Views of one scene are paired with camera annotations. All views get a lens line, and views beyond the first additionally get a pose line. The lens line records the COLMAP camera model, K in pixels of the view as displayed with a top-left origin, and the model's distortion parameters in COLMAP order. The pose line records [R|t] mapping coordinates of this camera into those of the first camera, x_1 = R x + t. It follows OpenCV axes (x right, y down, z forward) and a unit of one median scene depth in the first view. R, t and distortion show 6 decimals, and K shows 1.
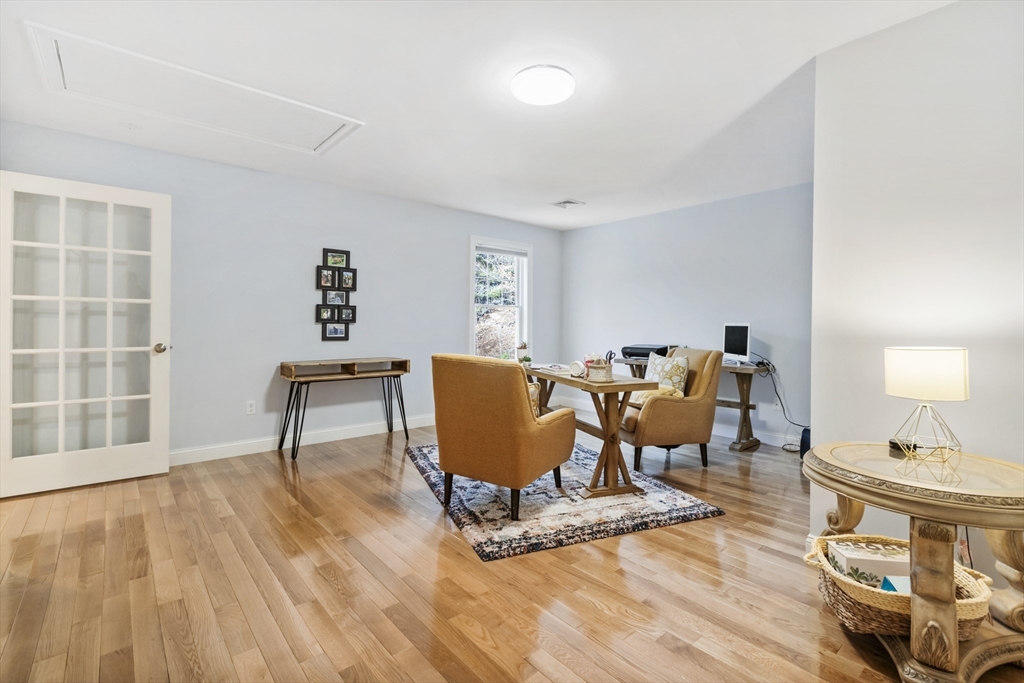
lens RADIAL K [[471.6, 0, 508.9], [0, 471.6, 334.5], [0, 0, 1]] dist [0.004215, 0.000352]
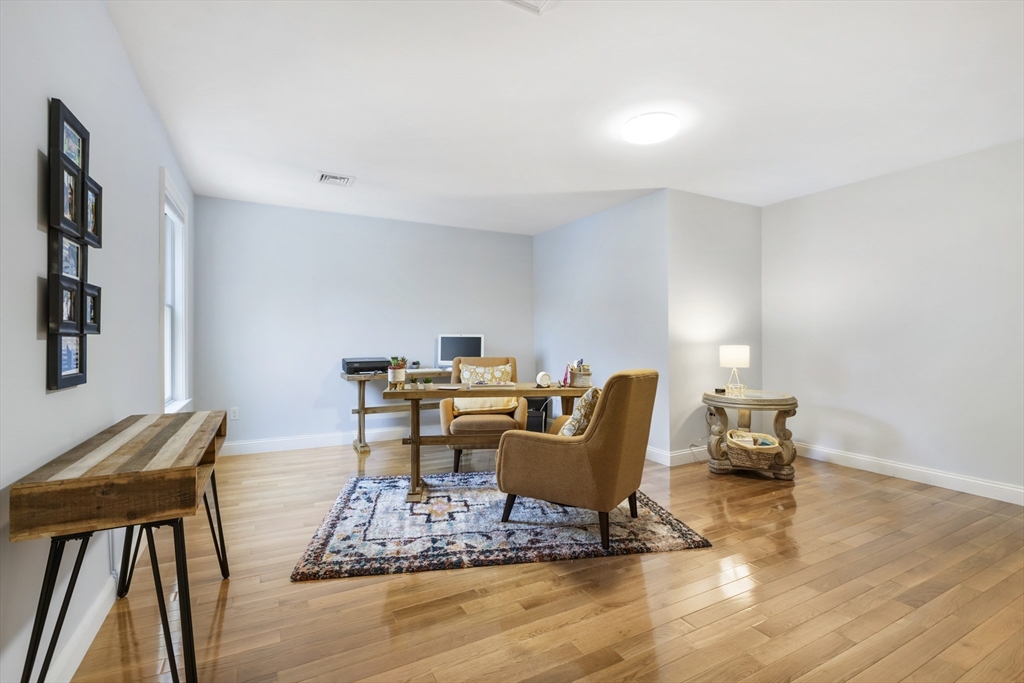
lens RADIAL K [[471.6, 0, 511.8], [0, 471.6, 336.9], [0, 0, 1]] dist [0.004215, 0.000352]
pose [[0.205513, -0.005326, 0.978640, -0.641418], [0.026444, 0.999650, -0.000113, -0.013779], [-0.978297, 0.025902, 0.205582, 0.631262]]
